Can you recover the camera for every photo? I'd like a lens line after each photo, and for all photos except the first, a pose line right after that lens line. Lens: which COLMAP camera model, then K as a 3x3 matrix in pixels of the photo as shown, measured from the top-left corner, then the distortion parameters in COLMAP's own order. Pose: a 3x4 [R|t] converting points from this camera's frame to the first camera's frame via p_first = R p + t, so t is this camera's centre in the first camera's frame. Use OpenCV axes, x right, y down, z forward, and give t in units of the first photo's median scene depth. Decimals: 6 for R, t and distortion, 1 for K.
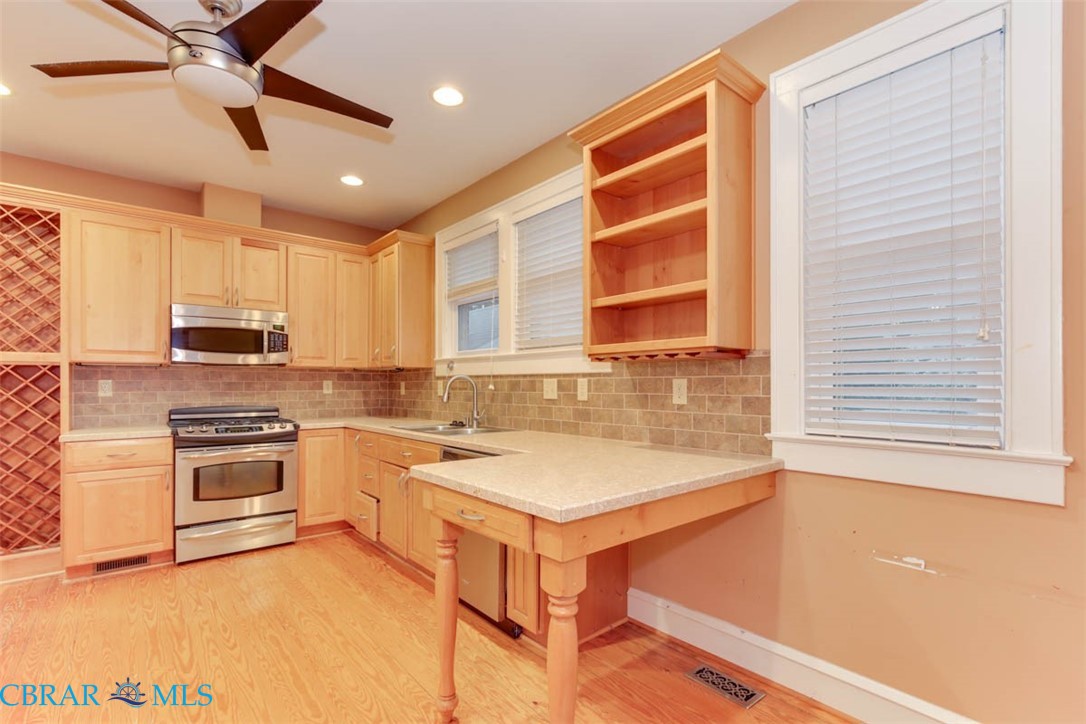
lens RADIAL K [[510.3, 0, 556.9], [0, 510.3, 382.1], [0, 0, 1]] dist [-0.010420, 0.004684]
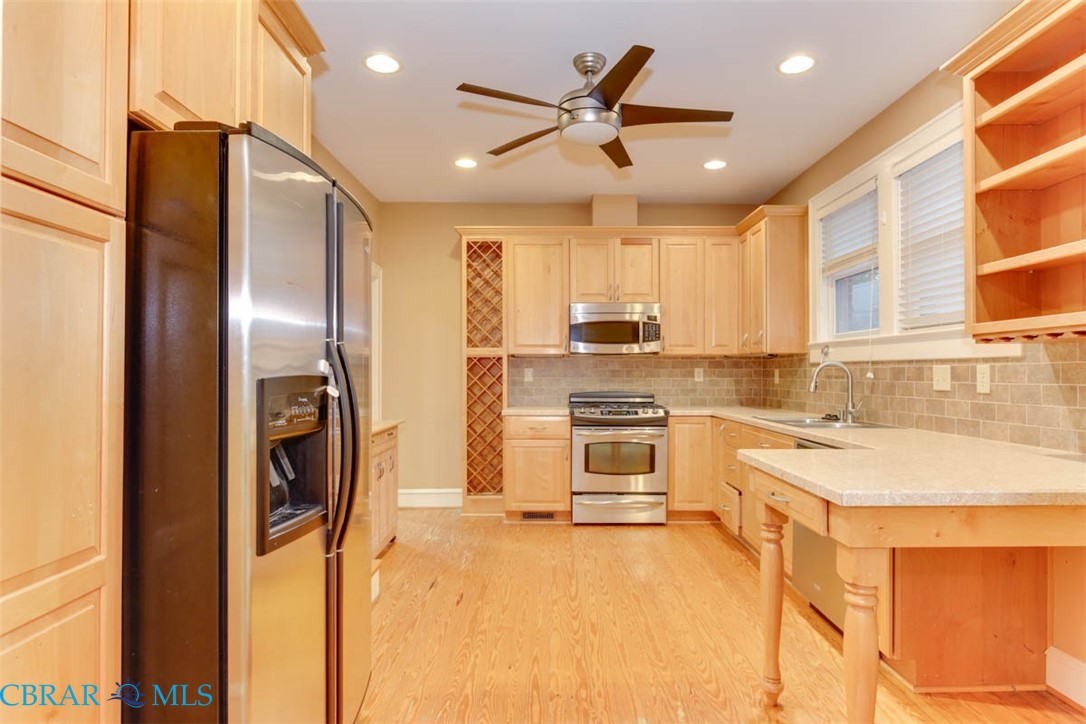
lens RADIAL K [[611.7, 0, 539.8], [0, 611.7, 365.9], [0, 0, 1]] dist [-0.003902, -0.000194]
pose [[0.751892, -0.005712, -0.659261, 0.143413], [0.001756, 0.999976, -0.006661, -0.000080], [0.659284, 0.003850, 0.751884, -0.131884]]
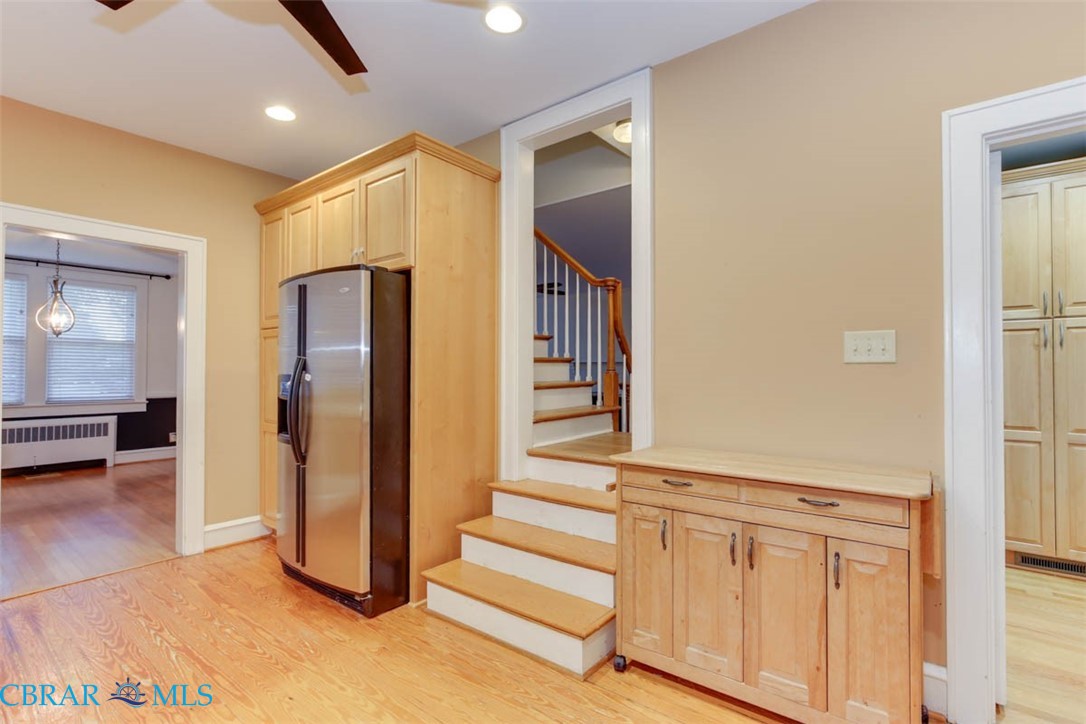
lens RADIAL K [[510.3, 0, 554.4], [0, 510.3, 359.0], [0, 0, 1]] dist [-0.010420, 0.004684]
pose [[-0.979959, 0.001802, -0.199191, -0.615862], [0.006845, 0.999673, -0.024631, -0.000666], [0.199081, -0.025501, -0.979651, 1.134257]]
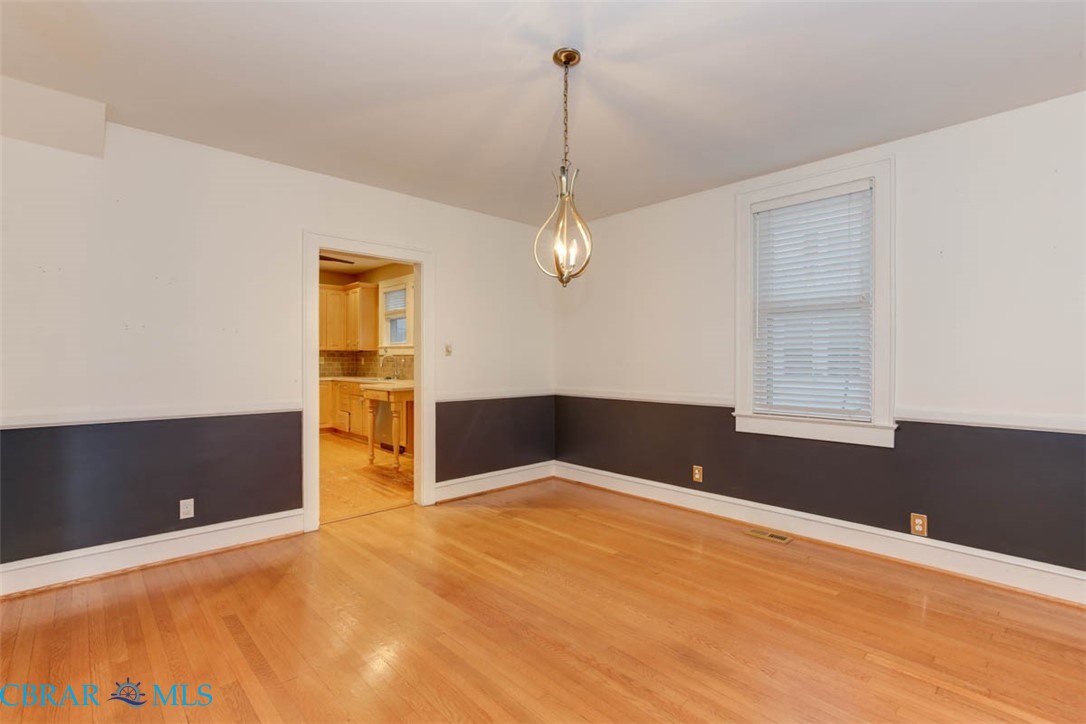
lens RADIAL K [[510.3, 0, 553.4], [0, 510.3, 364.7], [0, 0, 1]] dist [-0.010420, 0.004684]
pose [[0.999017, 0.004037, 0.044148, 0.467882], [-0.004643, 0.999896, 0.013641, -0.005508], [-0.044088, -0.013833, 0.998932, -1.338949]]
